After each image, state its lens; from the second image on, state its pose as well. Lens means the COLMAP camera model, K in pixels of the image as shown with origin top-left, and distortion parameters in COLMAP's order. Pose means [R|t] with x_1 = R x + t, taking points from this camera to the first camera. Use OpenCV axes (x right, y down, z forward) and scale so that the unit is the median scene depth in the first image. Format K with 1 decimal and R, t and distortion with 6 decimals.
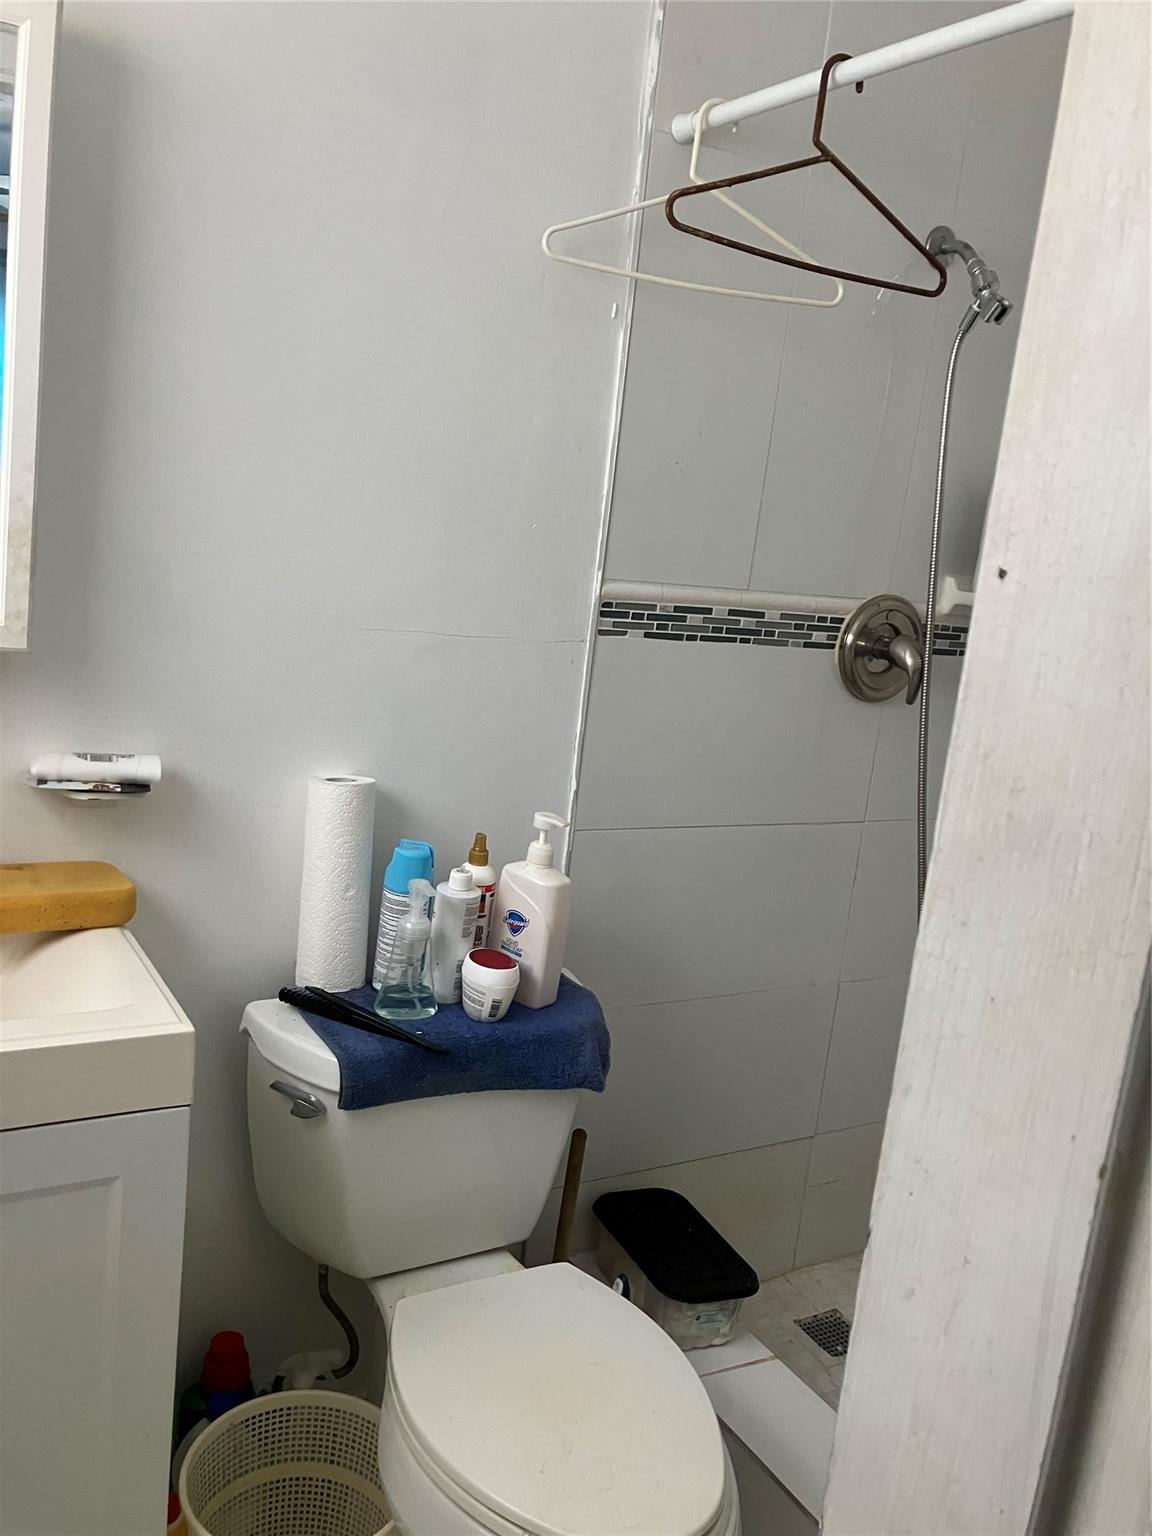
lens RADIAL K [[1283.3, 0, 576.0], [0, 1283.3, 768.0], [0, 0, 1]] dist [0.001745, -0.016013]
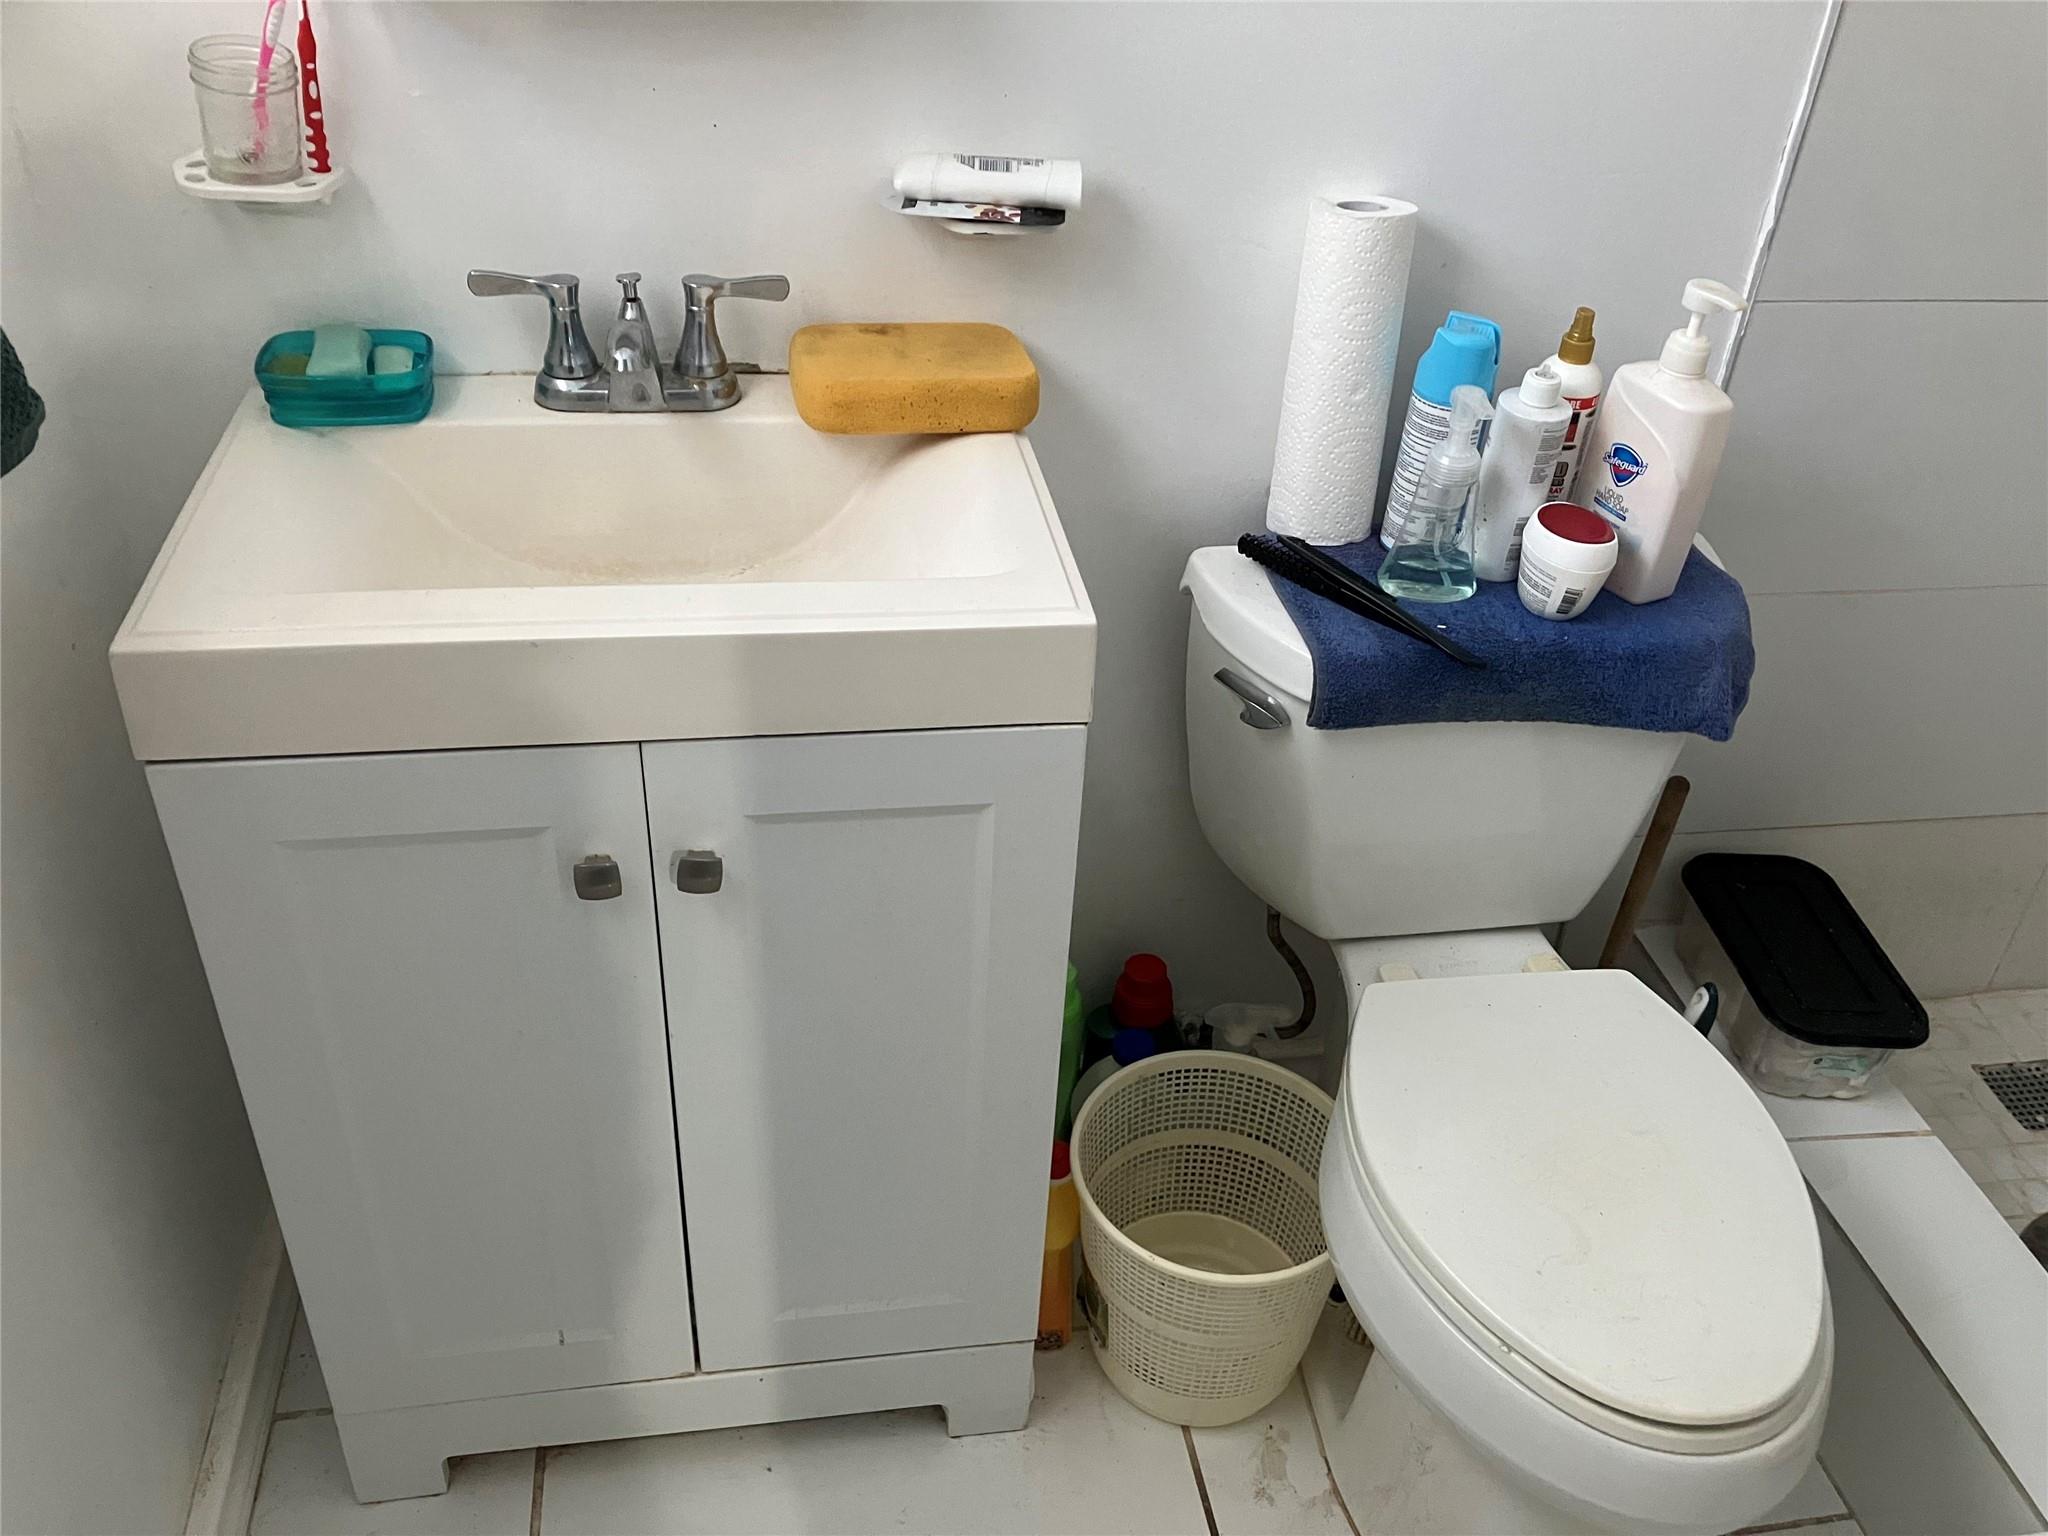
lens RADIAL K [[1711.1, 0, 1009.0], [0, 1711.1, 801.6], [0, 0, 1]] dist [0.001745, -0.016013]
pose [[0.923797, 0.161473, -0.347168, -0.009024], [-0.015918, 0.922135, 0.386540, -0.042495], [0.382552, -0.351558, 0.854436, 0.137004]]
